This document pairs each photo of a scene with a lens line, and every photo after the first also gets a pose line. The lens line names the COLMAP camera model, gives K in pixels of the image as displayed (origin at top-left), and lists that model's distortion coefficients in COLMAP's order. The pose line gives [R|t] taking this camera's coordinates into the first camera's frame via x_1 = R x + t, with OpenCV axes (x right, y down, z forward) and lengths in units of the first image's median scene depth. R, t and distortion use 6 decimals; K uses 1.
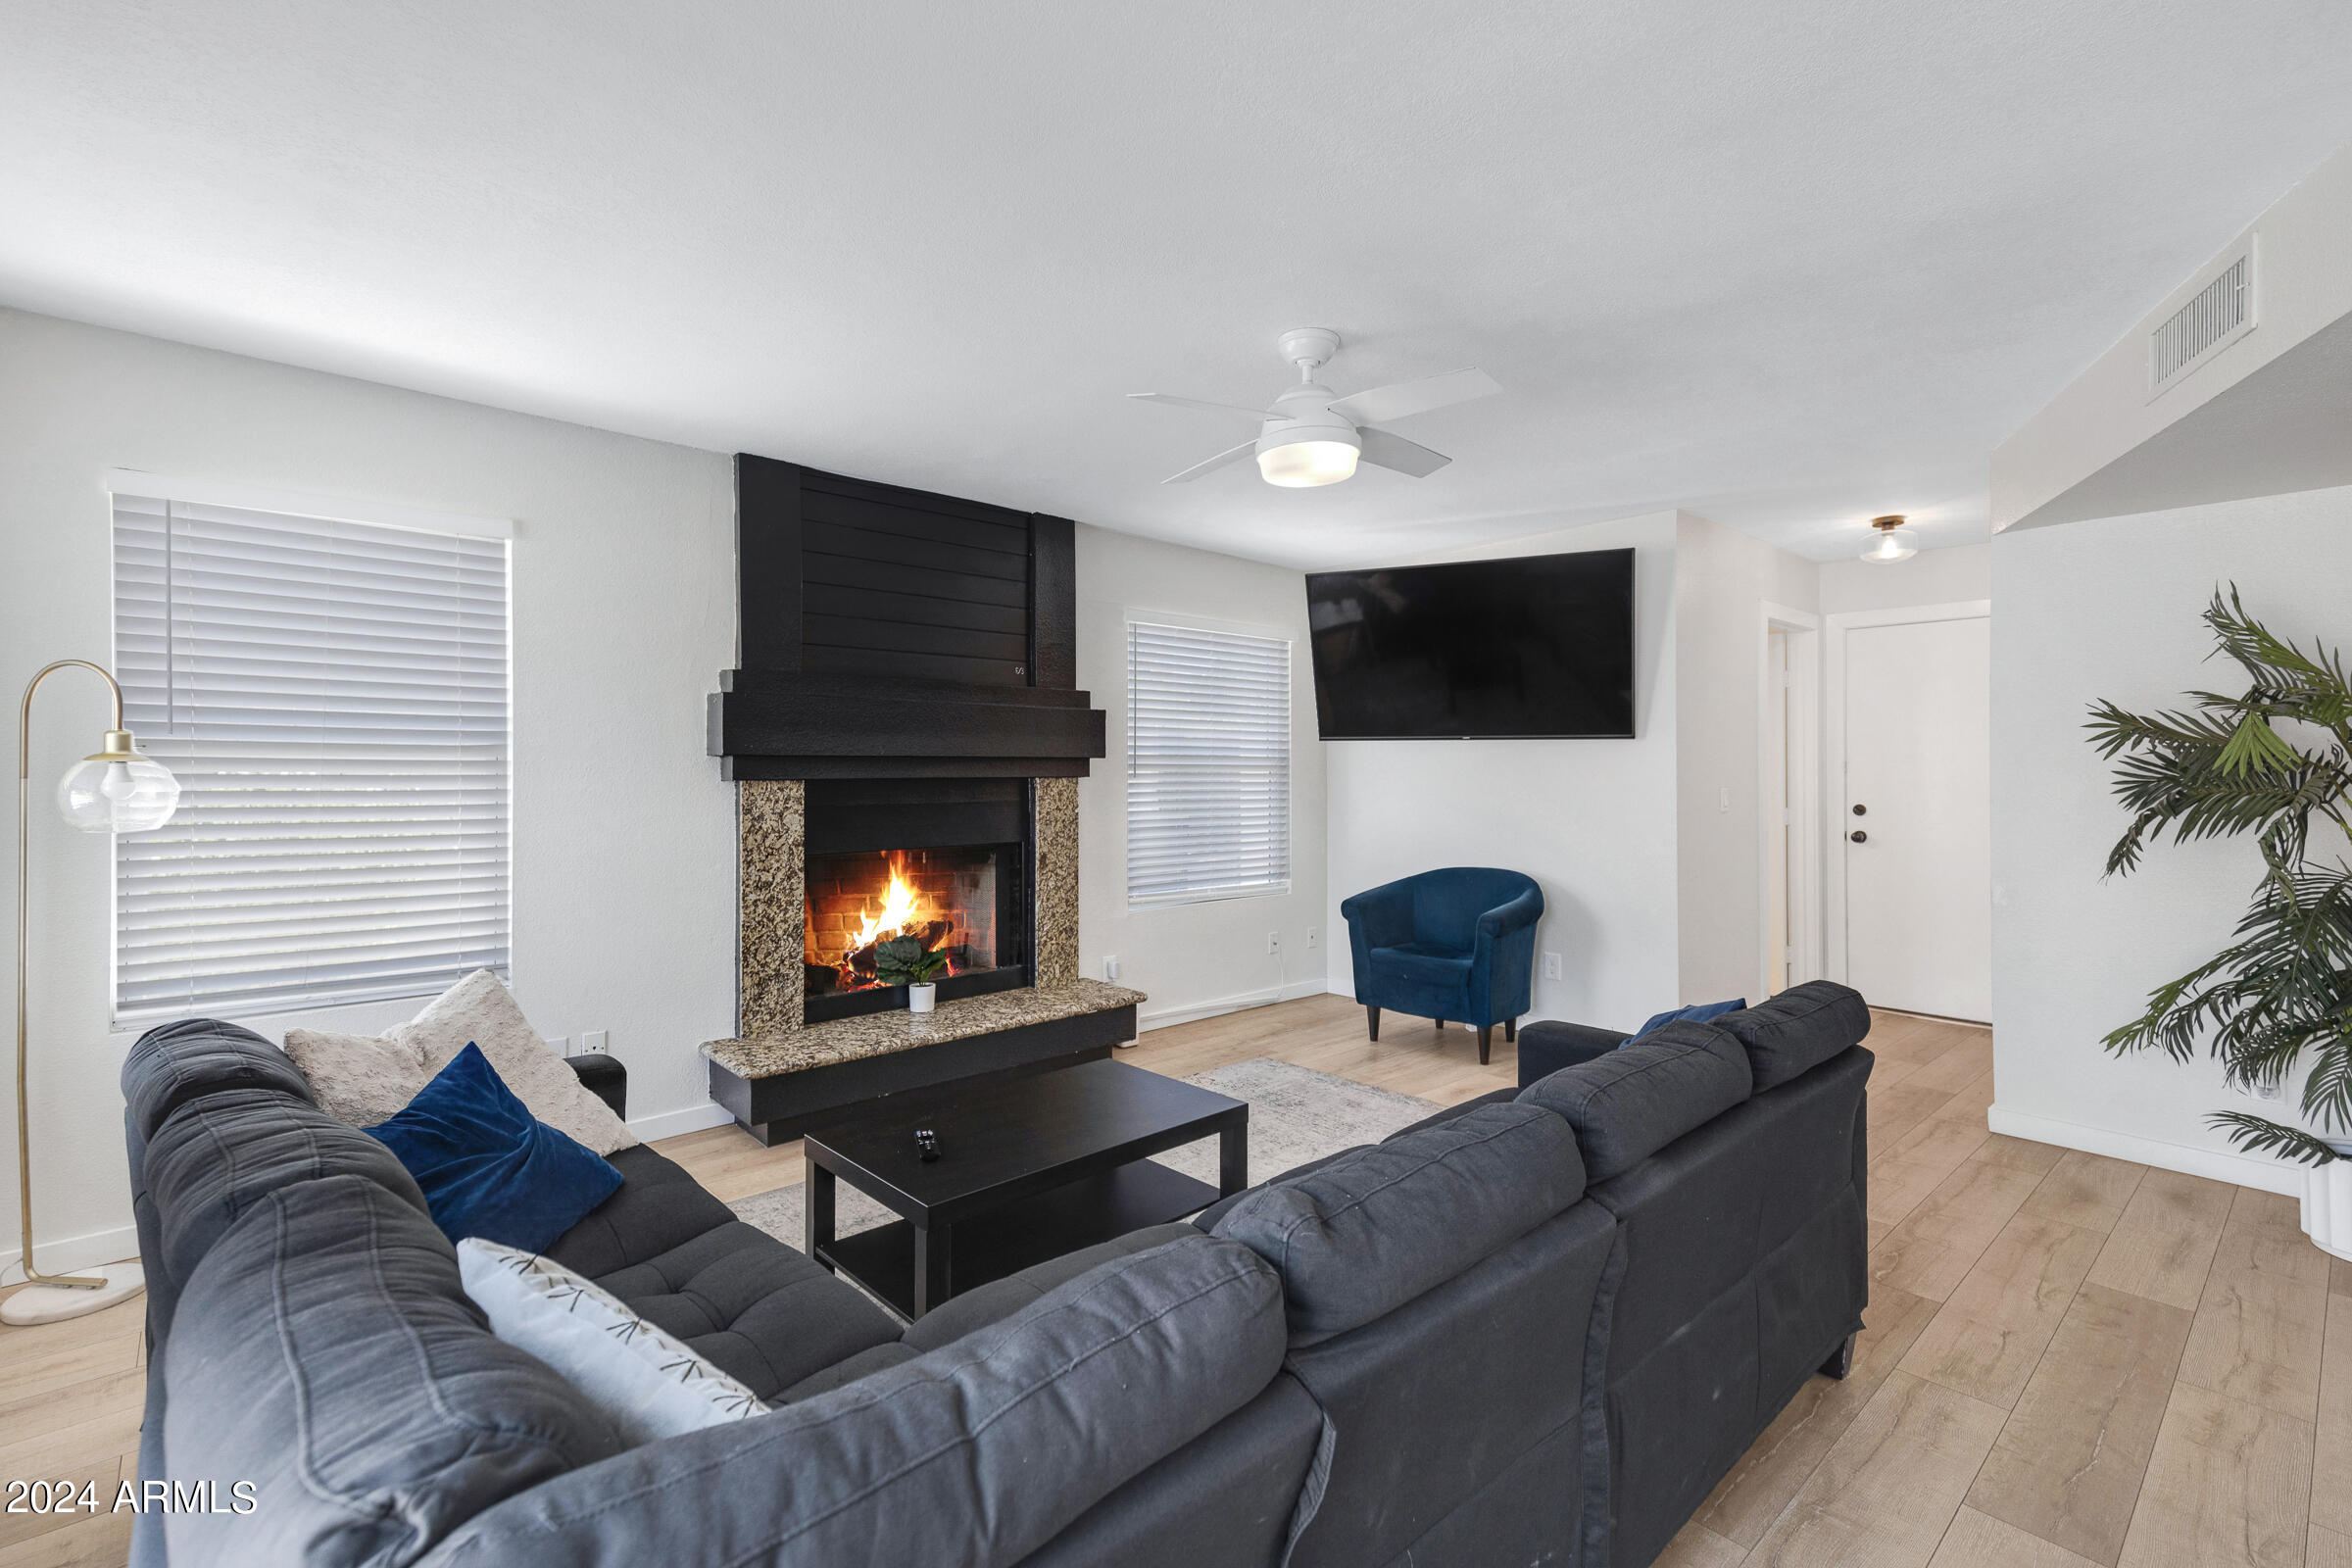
lens RADIAL K [[1055.7, 0, 1177.3], [0, 1055.7, 765.1], [0, 0, 1]] dist [0.026195, 0.000304]
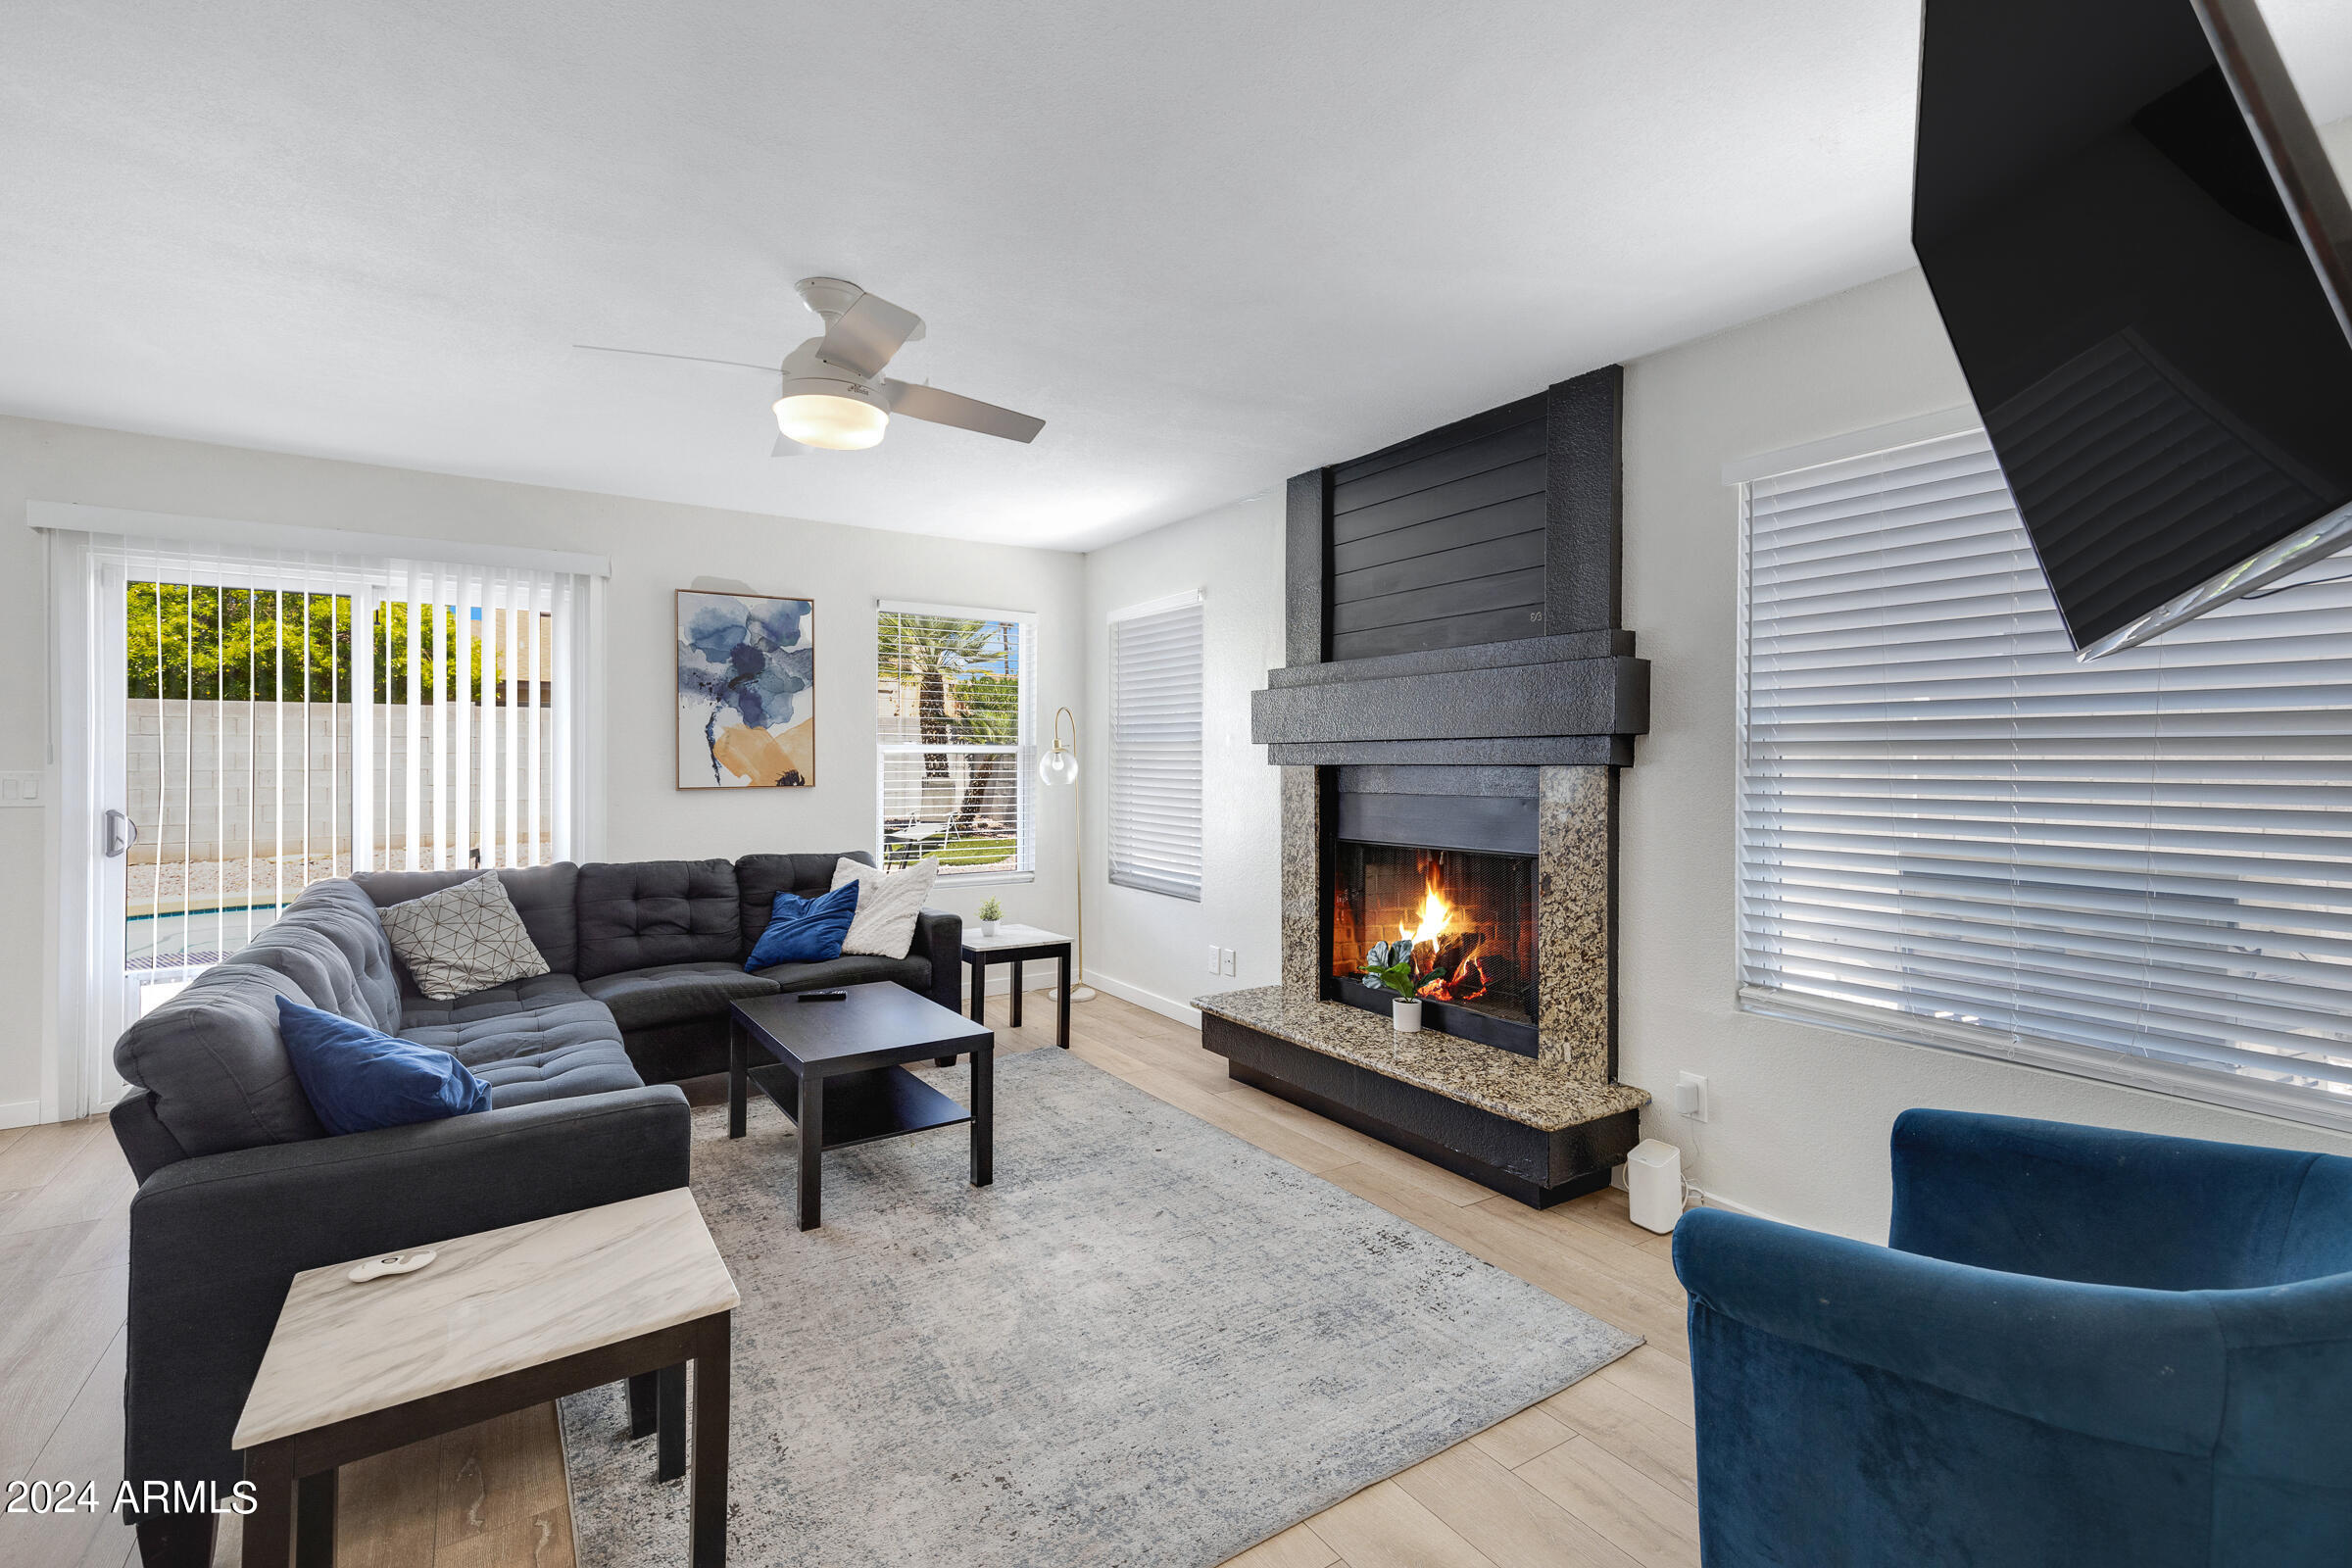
lens RADIAL K [[1029.8, 0, 1175.3], [0, 1029.8, 766.5], [0, 0, 1]] dist [-0.001033, -0.000087]
pose [[-0.141165, -0.000675, -0.989986, 0.615101], [-0.007544, 0.999971, 0.000394, 0.014470], [0.989957, 0.007524, -0.141166, 0.904635]]
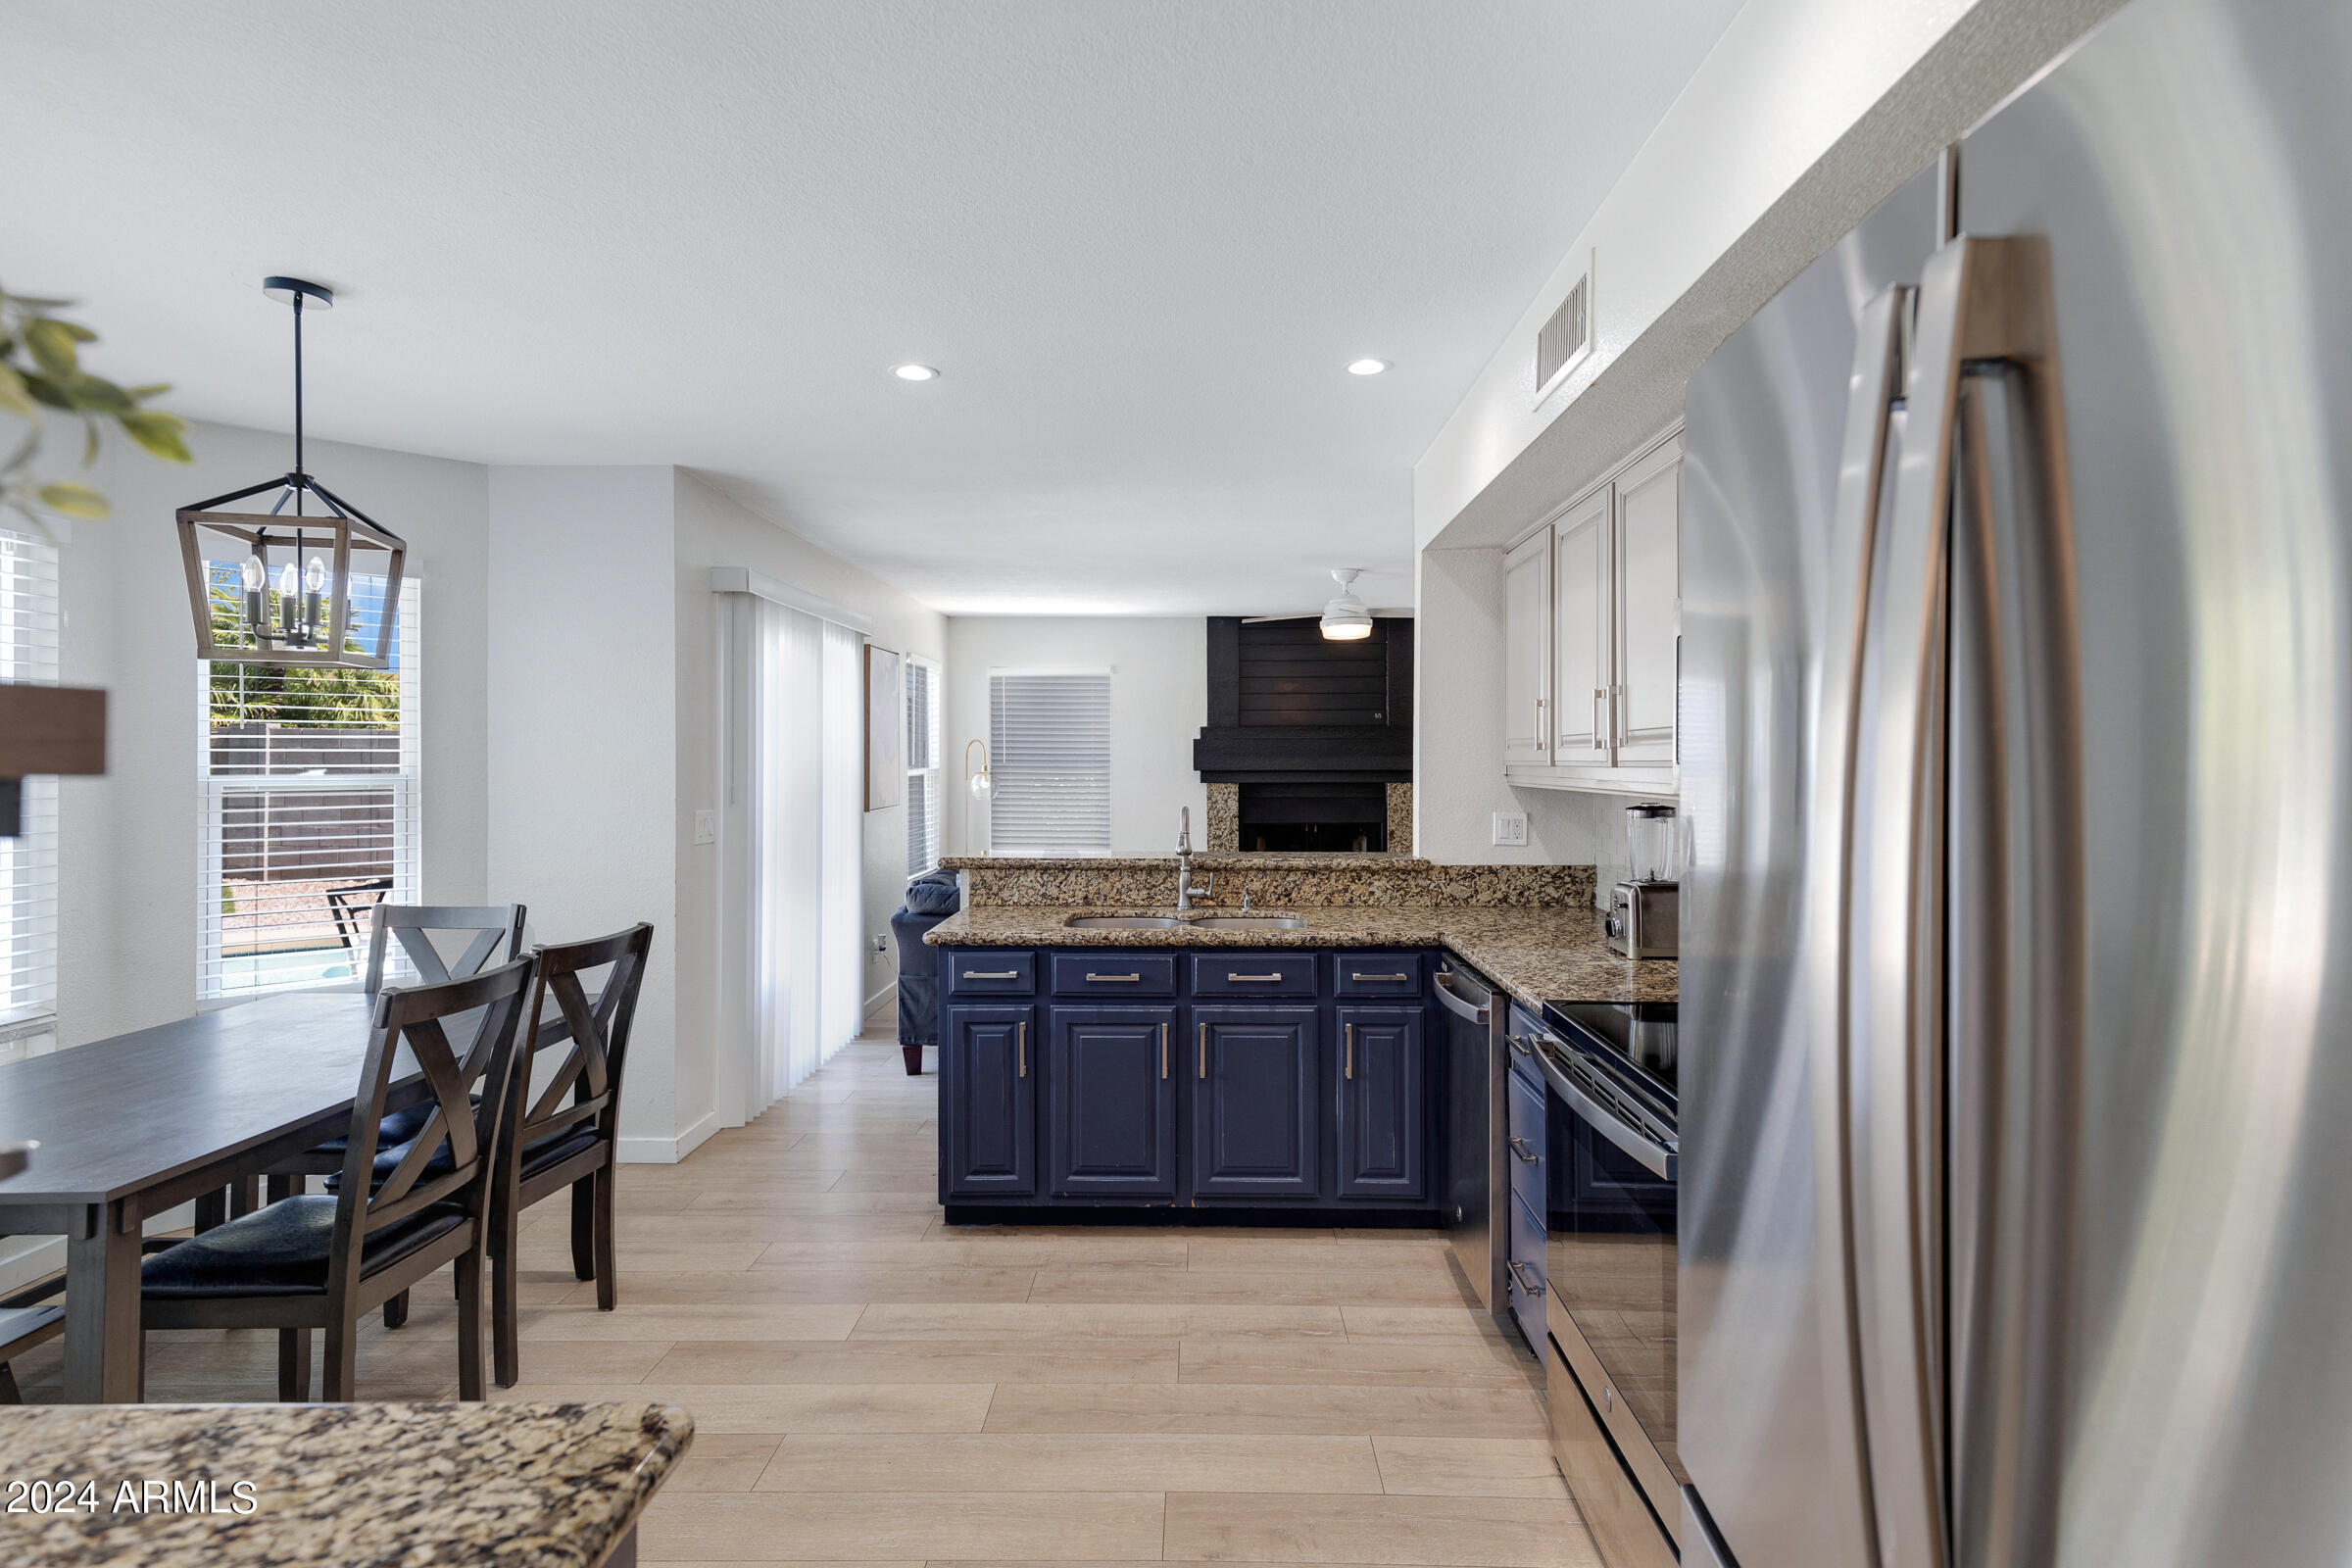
lens RADIAL K [[1192.7, 0, 1175.8], [0, 1192.7, 757.5], [0, 0, 1]] dist [0.029280, 0.000494]
pose [[0.725180, -0.002736, -0.688554, 0.930229], [0.002372, 0.999996, -0.001475, -0.025624], [0.688556, -0.000563, 0.725183, -0.562375]]
